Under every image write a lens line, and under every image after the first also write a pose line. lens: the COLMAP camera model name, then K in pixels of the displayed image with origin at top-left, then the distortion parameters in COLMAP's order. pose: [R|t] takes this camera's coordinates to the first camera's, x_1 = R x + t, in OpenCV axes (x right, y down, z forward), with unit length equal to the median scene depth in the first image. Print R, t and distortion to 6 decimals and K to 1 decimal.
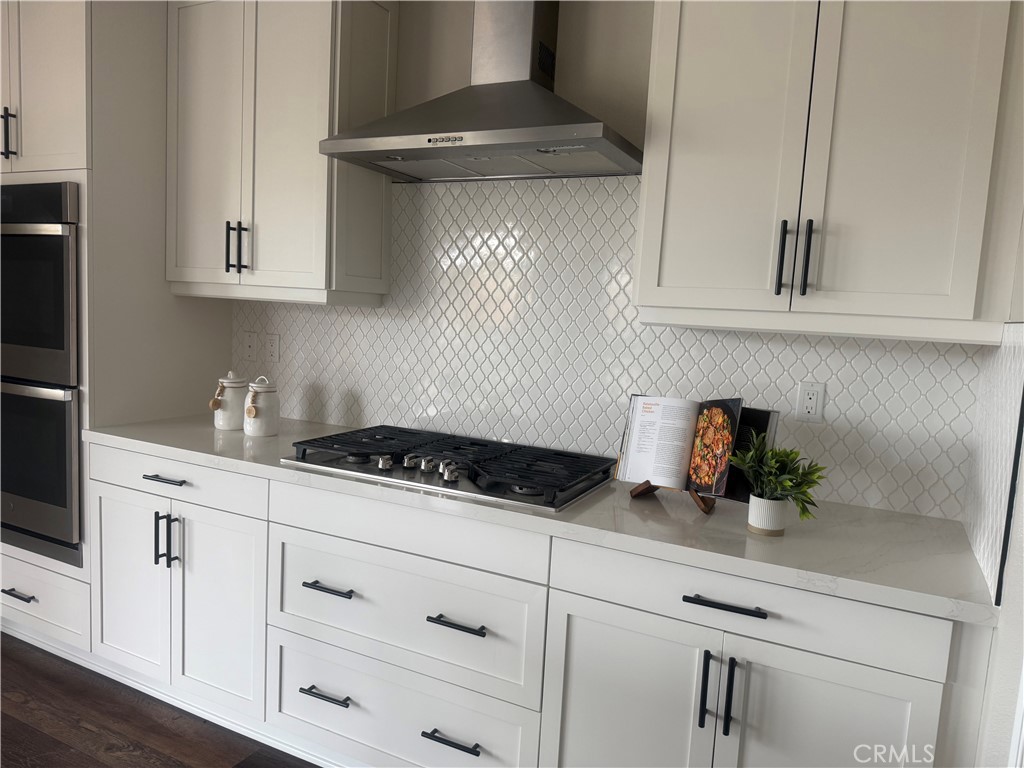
lens RADIAL K [[718.9, 0, 506.1], [0, 718.9, 384.7], [0, 0, 1]] dist [0.067993, -0.094286]
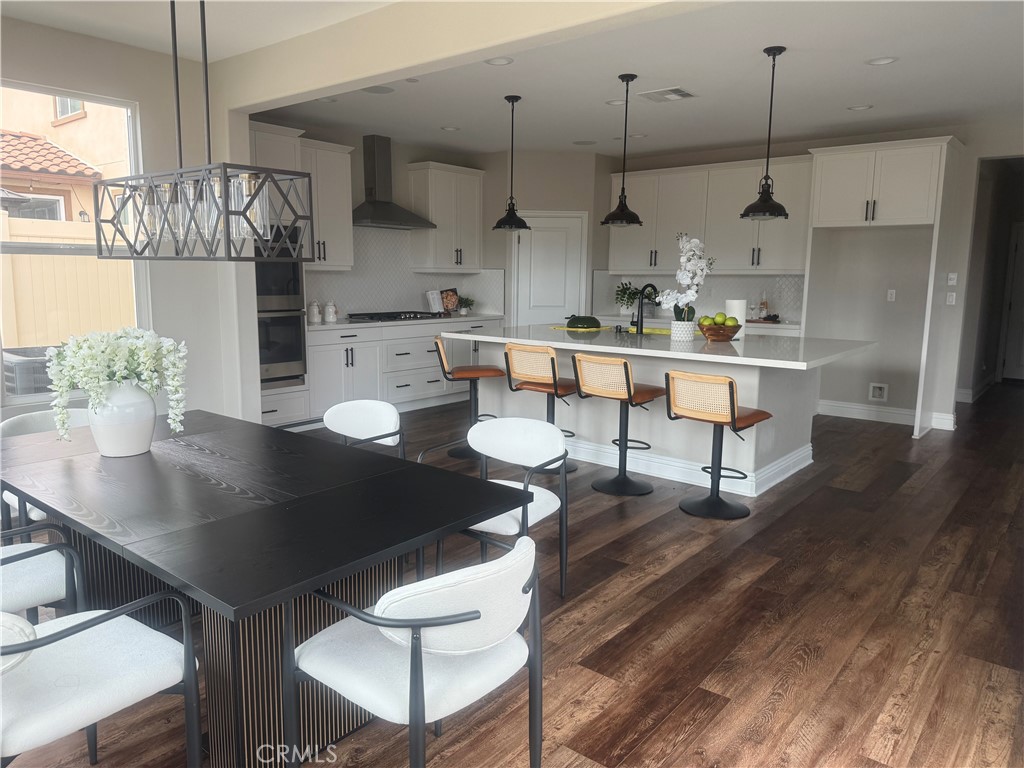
lens RADIAL K [[718.9, 0, 506.1], [0, 718.9, 384.7], [0, 0, 1]] dist [0.067993, -0.094286]
pose [[0.211003, -0.199312, 0.956950, -2.931243], [0.101187, 0.978185, 0.181424, -0.126322], [-0.972234, 0.058550, 0.226568, -0.217465]]
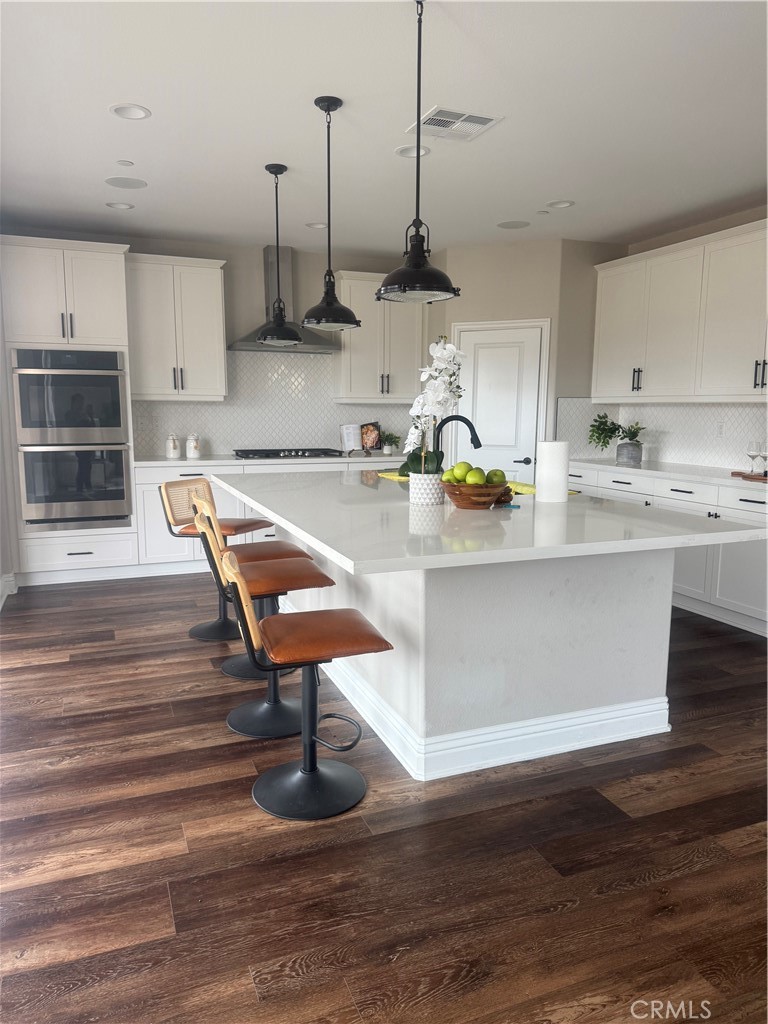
lens RADIAL K [[718.9, 0, 390.4], [0, 718.9, 512.3], [0, 0, 1]] dist [0.067993, -0.094286]
pose [[0.654220, -0.159291, 0.739339, -1.793576], [0.107444, 0.987229, 0.117624, 0.037800], [-0.748634, 0.002486, 0.662979, -1.113980]]
